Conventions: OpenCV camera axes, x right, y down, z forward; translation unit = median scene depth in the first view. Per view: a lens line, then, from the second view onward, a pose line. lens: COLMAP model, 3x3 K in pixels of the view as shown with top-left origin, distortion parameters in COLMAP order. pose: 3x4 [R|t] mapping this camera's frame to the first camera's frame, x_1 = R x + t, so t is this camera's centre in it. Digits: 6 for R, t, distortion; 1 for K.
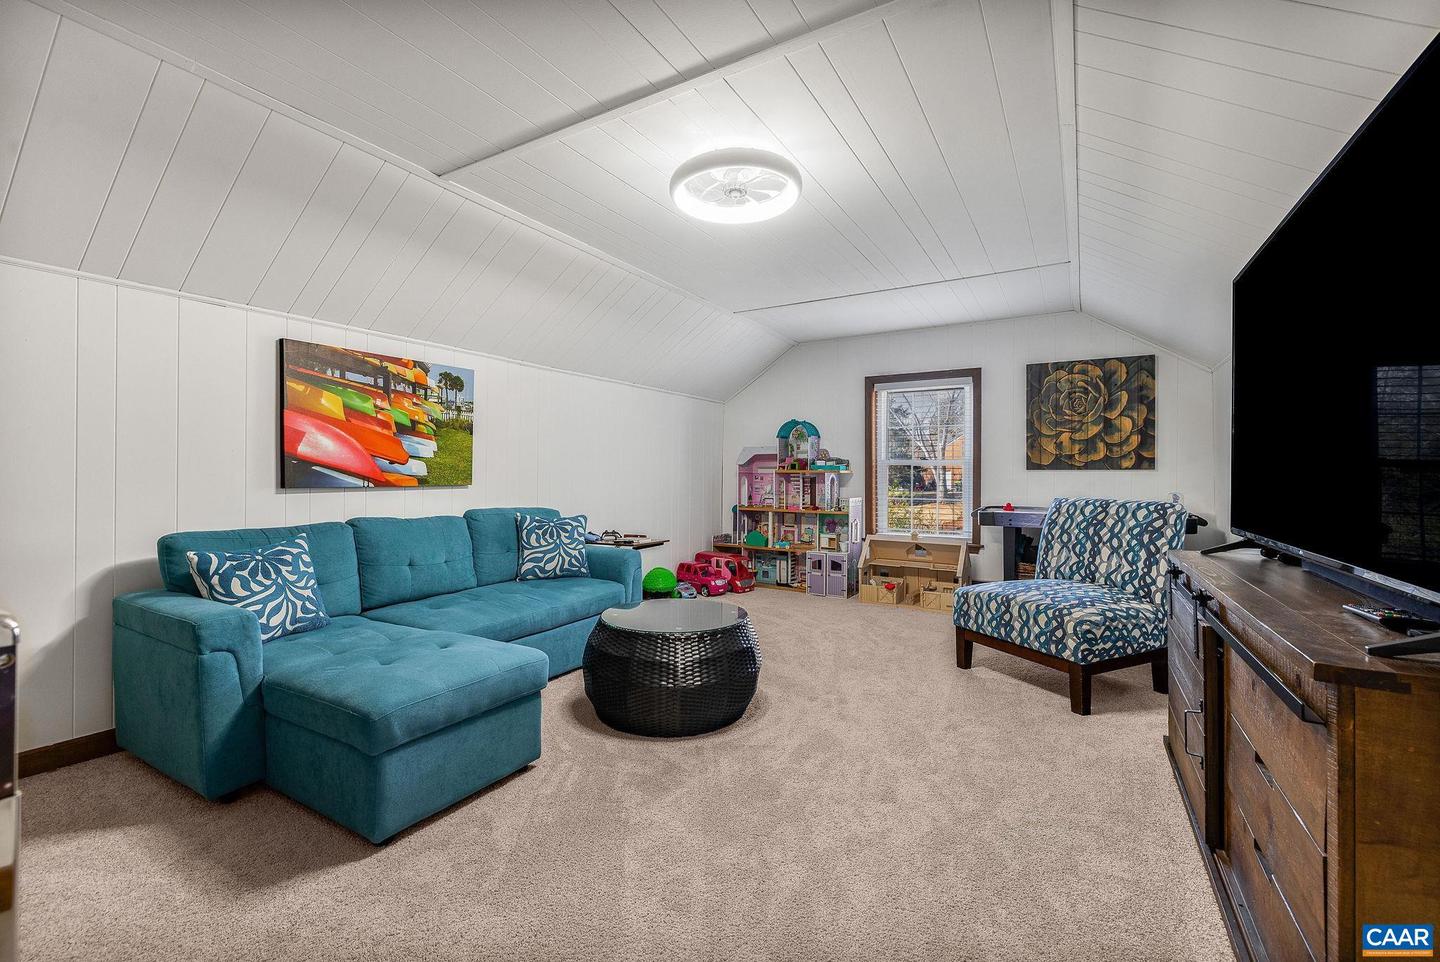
lens RADIAL K [[610.9, 0, 723.0], [0, 610.9, 474.7], [0, 0, 1]] dist [-0.000121, 0.000171]
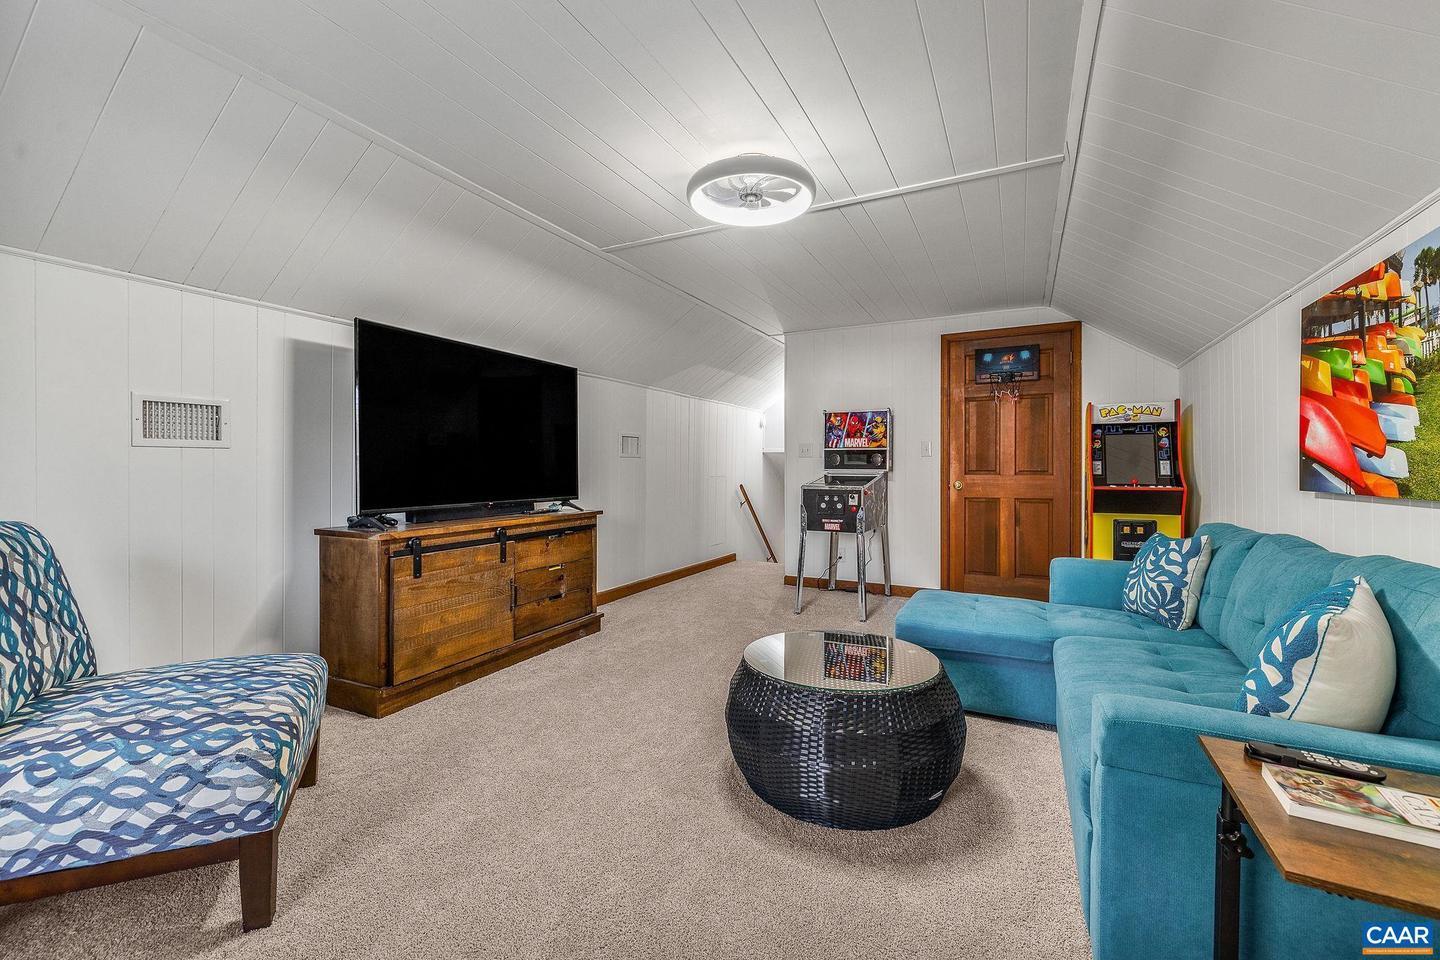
lens RADIAL K [[610.9, 0, 717.2], [0, 610.9, 472.1], [0, 0, 1]] dist [-0.000121, 0.000171]
pose [[-0.997878, -0.002345, -0.065069, 0.105848], [-0.002943, 0.999954, 0.009086, -0.006733], [0.065045, 0.009258, -0.997839, 1.524826]]
